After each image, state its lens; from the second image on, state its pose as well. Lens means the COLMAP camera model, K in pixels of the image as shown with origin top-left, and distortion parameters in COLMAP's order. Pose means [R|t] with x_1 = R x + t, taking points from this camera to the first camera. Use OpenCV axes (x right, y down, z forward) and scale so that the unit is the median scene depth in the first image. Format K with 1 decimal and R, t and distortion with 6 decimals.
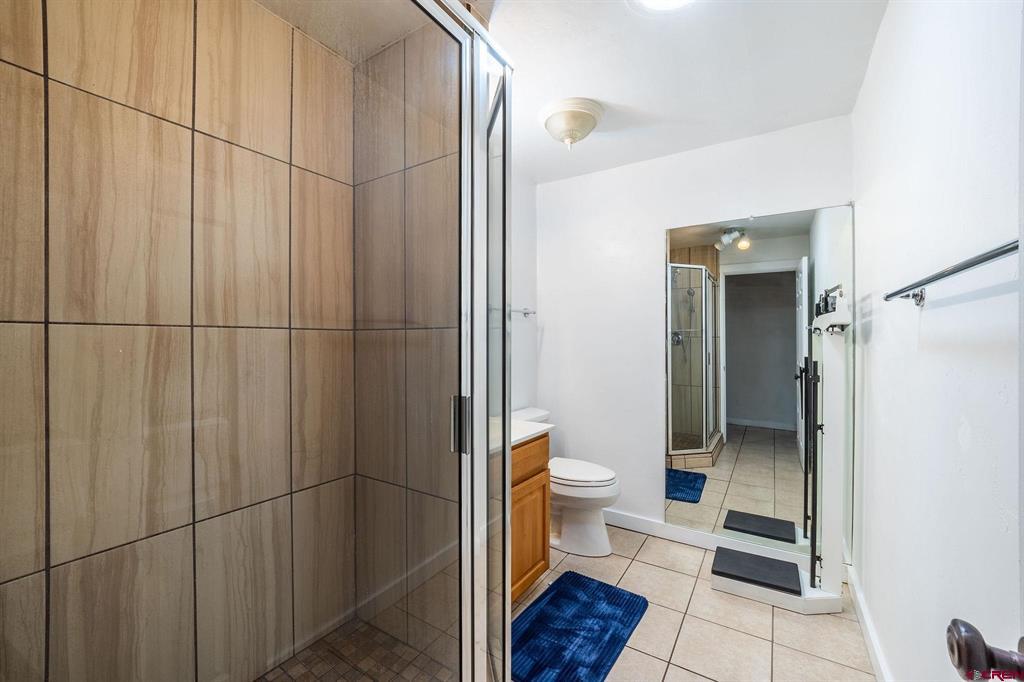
lens RADIAL K [[409.3, 0, 512.3], [0, 409.3, 342.0], [0, 0, 1]] dist [-0.015825, -0.000180]
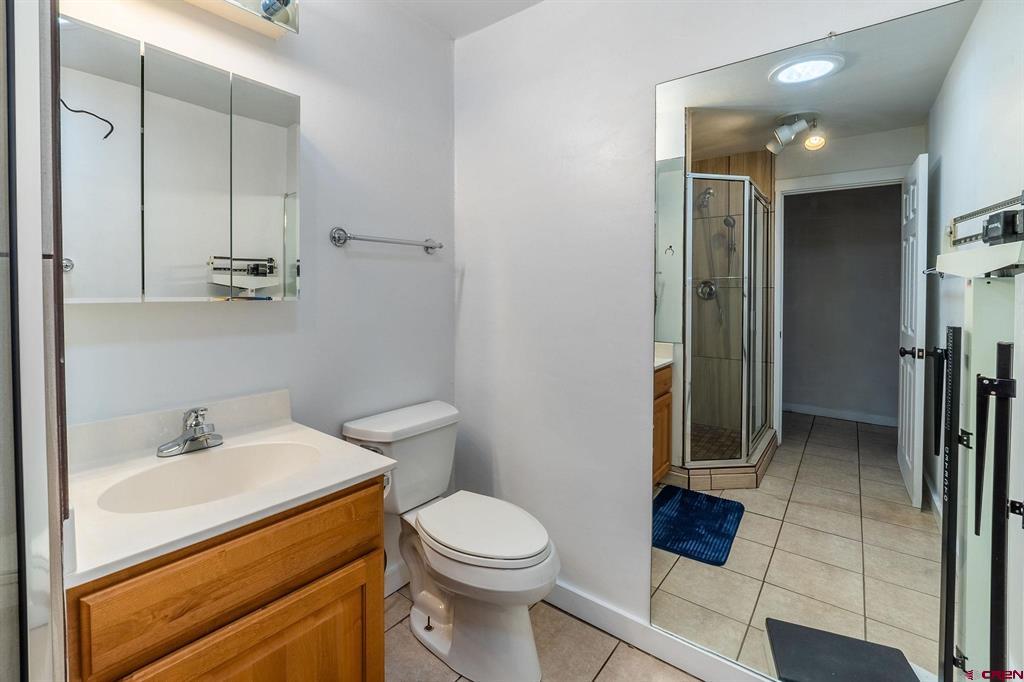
lens RADIAL K [[409.3, 0, 513.3], [0, 409.3, 305.0], [0, 0, 1]] dist [-0.015825, -0.000180]
pose [[0.992954, 0.004980, -0.118400, 0.182824], [-0.002188, 0.999717, 0.023700, 0.001195], [0.118484, -0.023274, 0.992683, 0.320228]]
